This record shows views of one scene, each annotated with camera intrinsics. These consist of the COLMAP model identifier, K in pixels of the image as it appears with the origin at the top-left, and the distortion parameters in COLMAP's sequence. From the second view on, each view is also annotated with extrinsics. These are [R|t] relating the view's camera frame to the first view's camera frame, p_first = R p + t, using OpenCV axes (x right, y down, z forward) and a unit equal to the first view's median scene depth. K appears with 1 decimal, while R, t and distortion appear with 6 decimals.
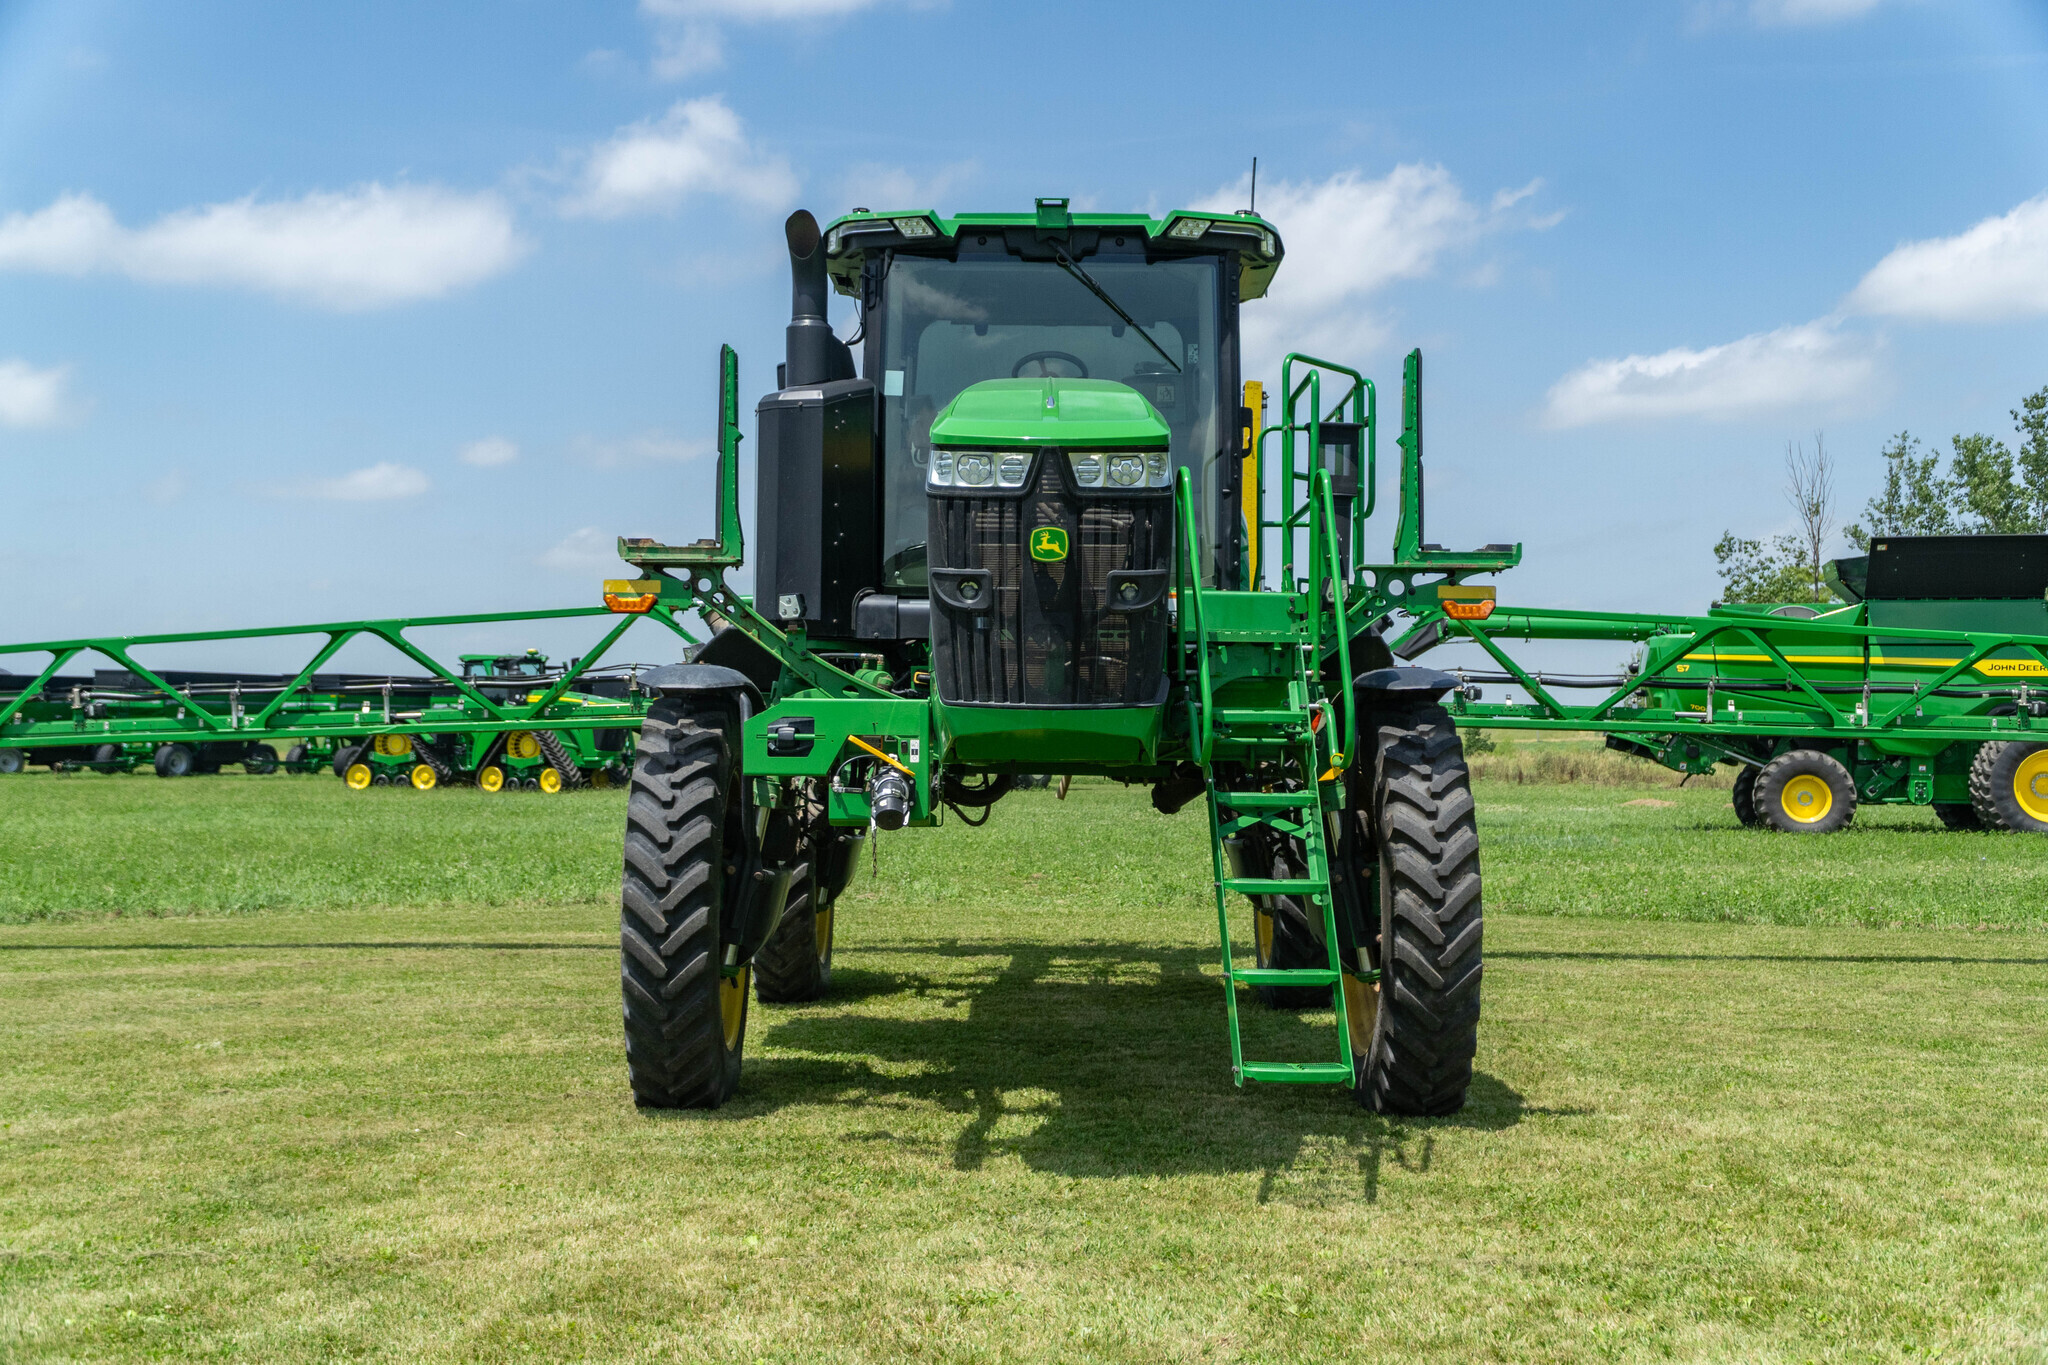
lens RADIAL K [[2483.9, 0, 975.2], [0, 2483.9, 646.1], [0, 0, 1]] dist [0.083039, 0.000000]
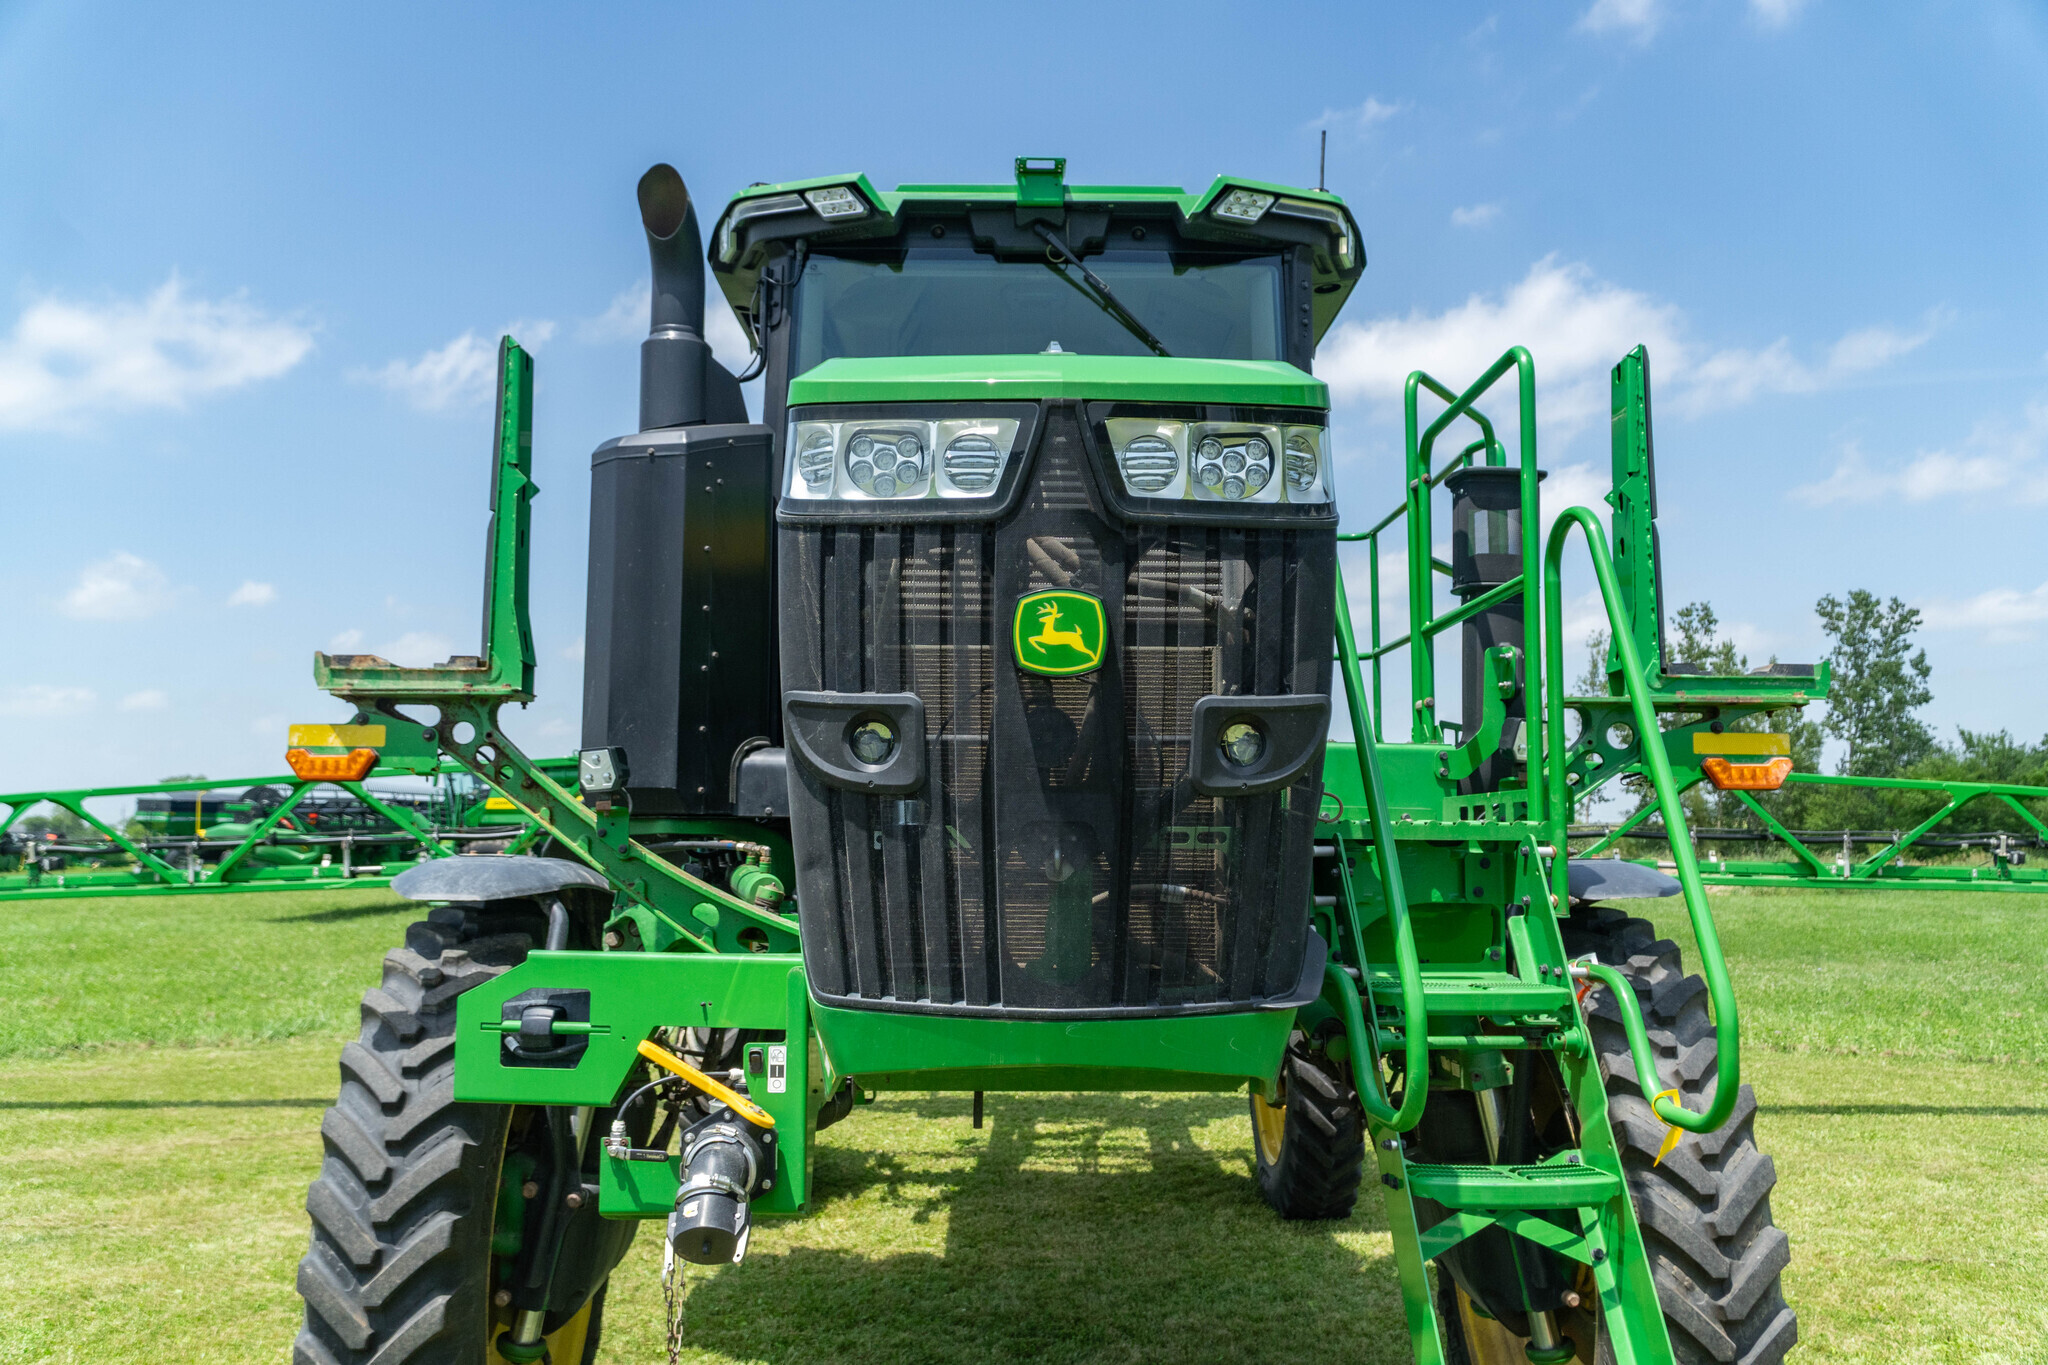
lens RADIAL K [[1630.3, 0, 1017.5], [0, 1630.3, 669.8], [0, 0, 1]] dist [0.001776, 0.004974]
pose [[0.999520, 0.000359, 0.030963, 0.011824], [0.001656, 0.997881, -0.065042, -0.014053], [-0.030921, 0.065062, 0.997402, 0.607650]]
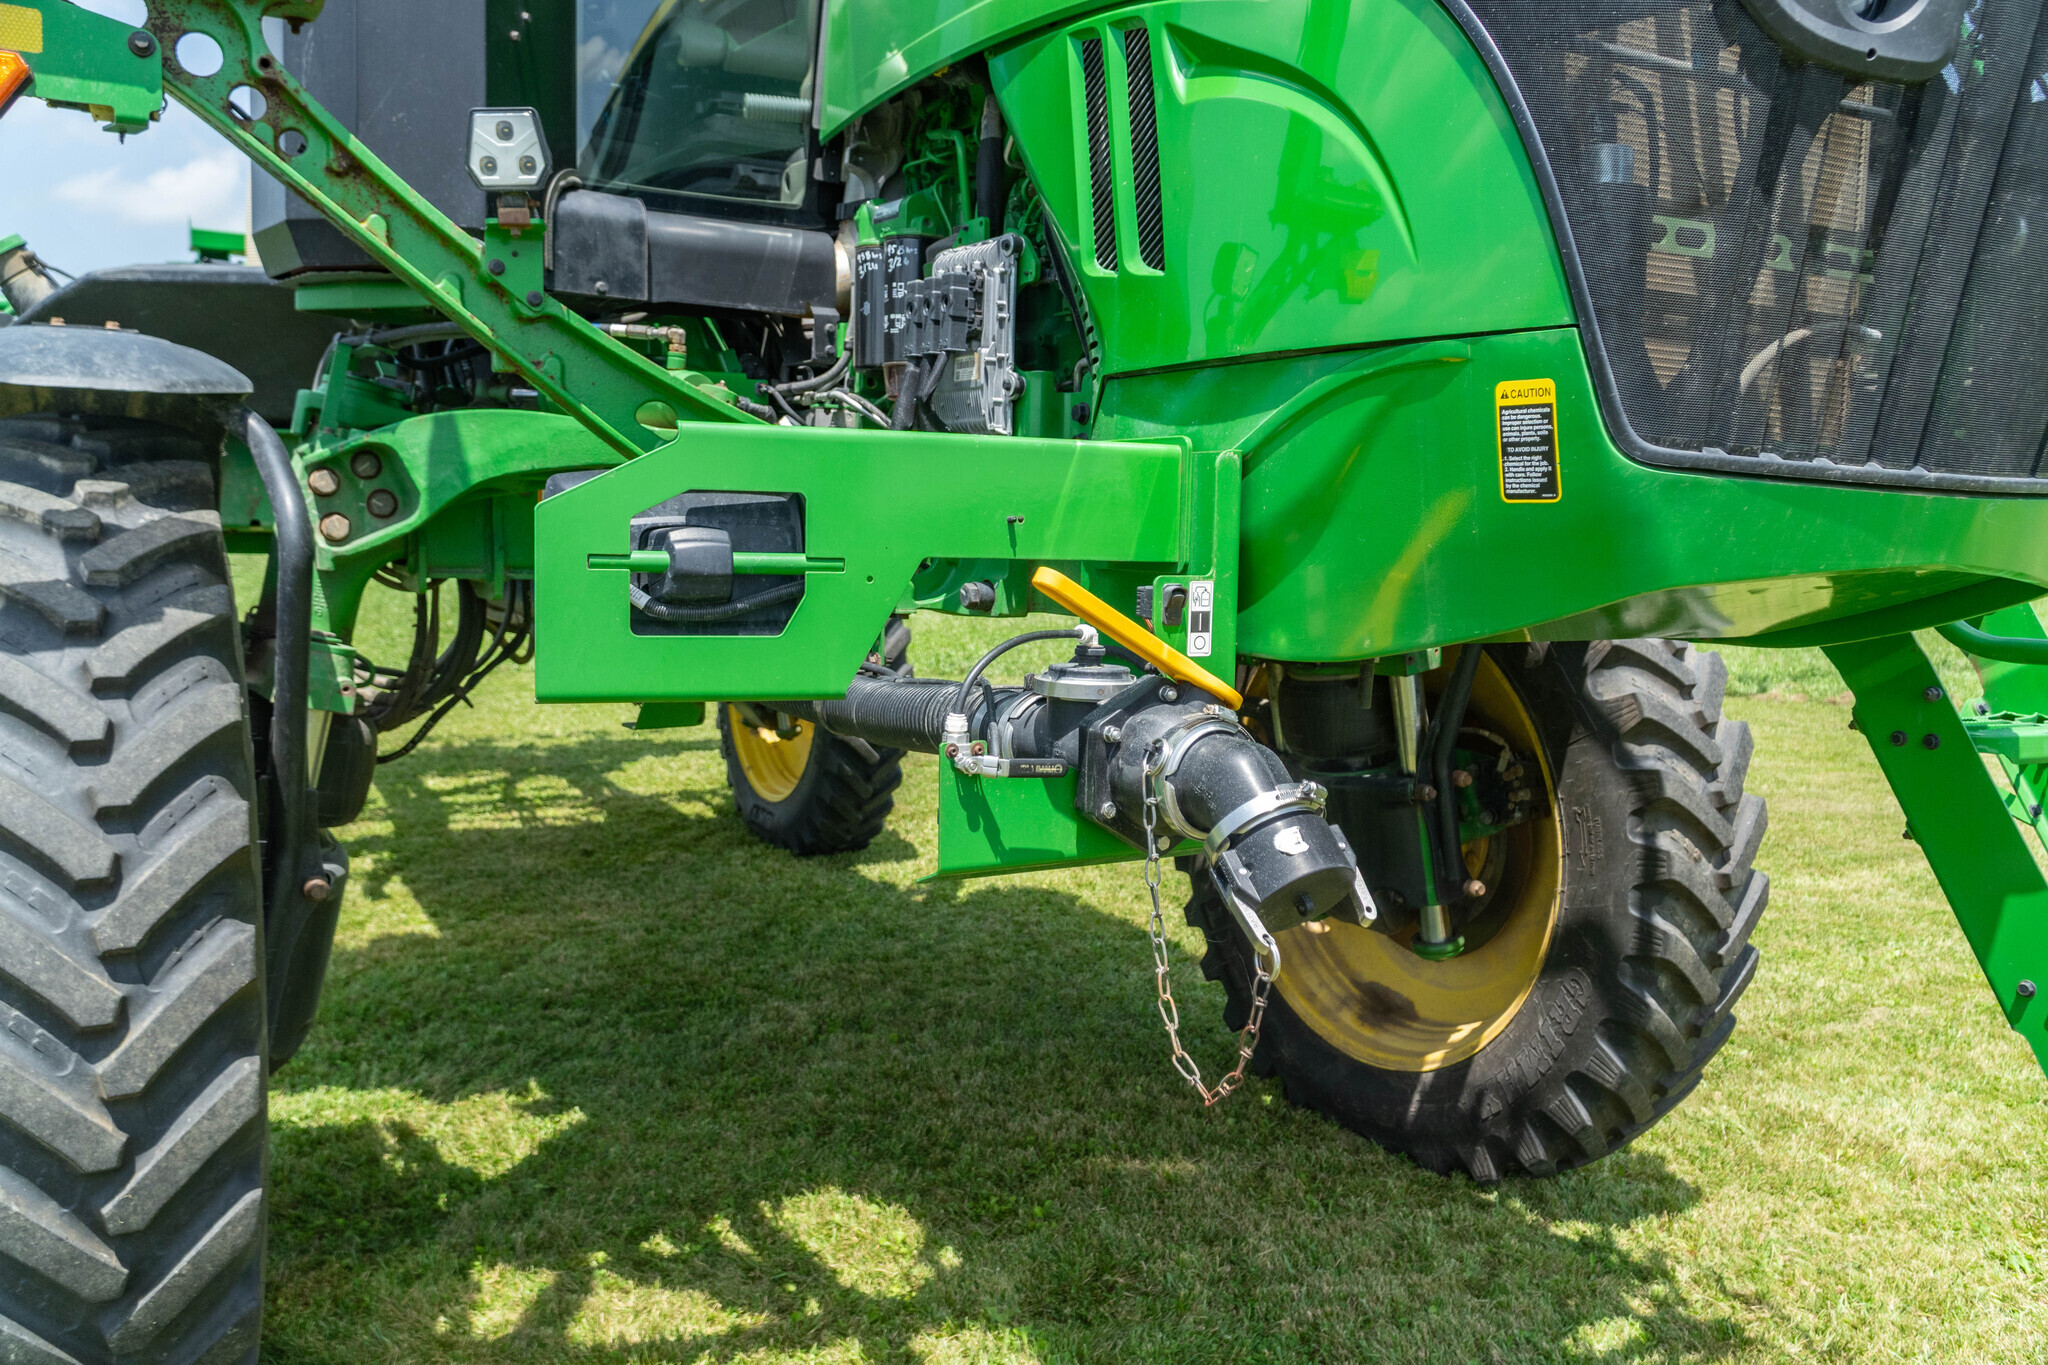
lens RADIAL K [[1630.3, 0, 1009.5], [0, 1630.3, 669.2], [0, 0, 1]] dist [0.001776, 0.004974]
pose [[0.857969, -0.034618, 0.512534, -0.129755], [-0.038393, 0.990615, 0.131178, 0.021423], [-0.512265, -0.132224, 0.848588, 0.765738]]
